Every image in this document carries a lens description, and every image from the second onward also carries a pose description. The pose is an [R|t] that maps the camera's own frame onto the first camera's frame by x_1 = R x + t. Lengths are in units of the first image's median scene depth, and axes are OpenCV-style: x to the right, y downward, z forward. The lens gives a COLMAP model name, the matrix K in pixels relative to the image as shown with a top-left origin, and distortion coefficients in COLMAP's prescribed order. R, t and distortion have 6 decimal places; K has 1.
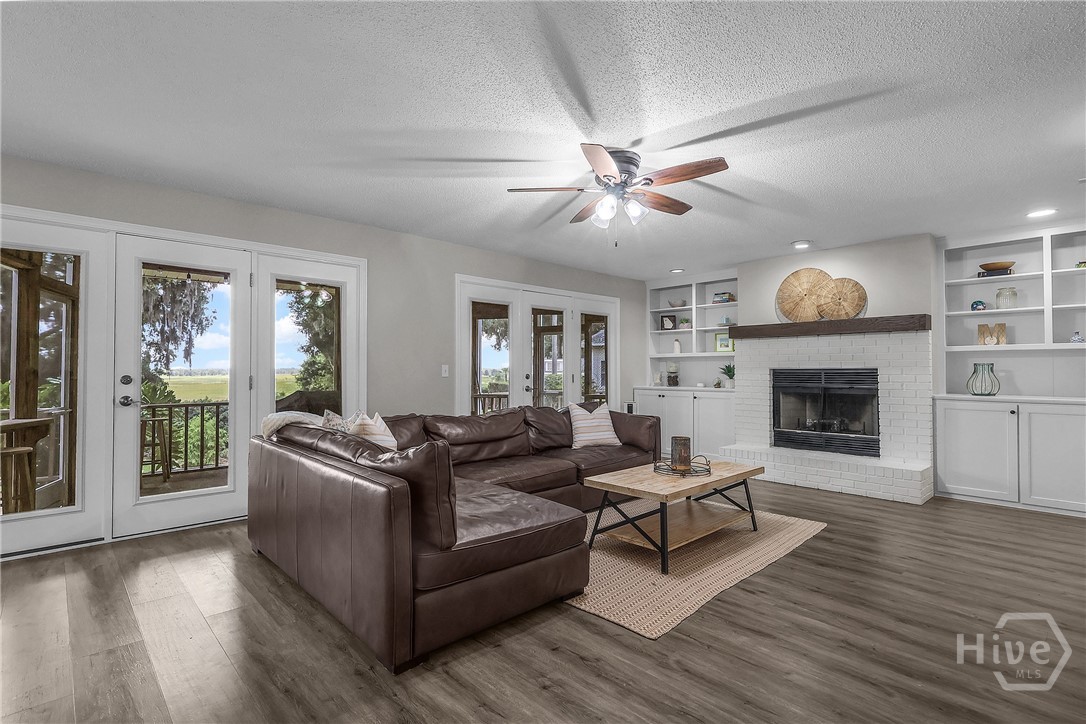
lens RADIAL K [[520.8, 0, 537.0], [0, 520.8, 362.5], [0, 0, 1]] dist [-0.001336, -0.000079]
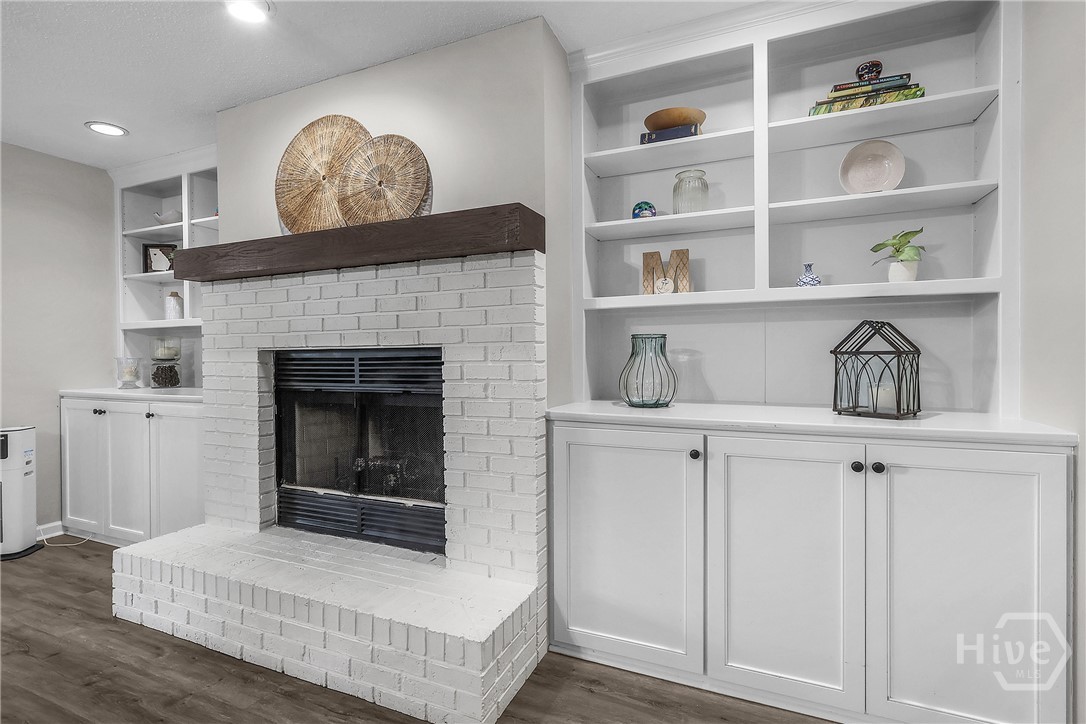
lens RADIAL K [[520.8, 0, 537.0], [0, 520.8, 362.5], [0, 0, 1]] dist [-0.001336, -0.000079]
pose [[0.916310, -0.012984, 0.400260, 0.573268], [0.002073, 0.999615, 0.027681, 0.012621], [-0.400465, -0.024535, 0.915983, 0.608685]]
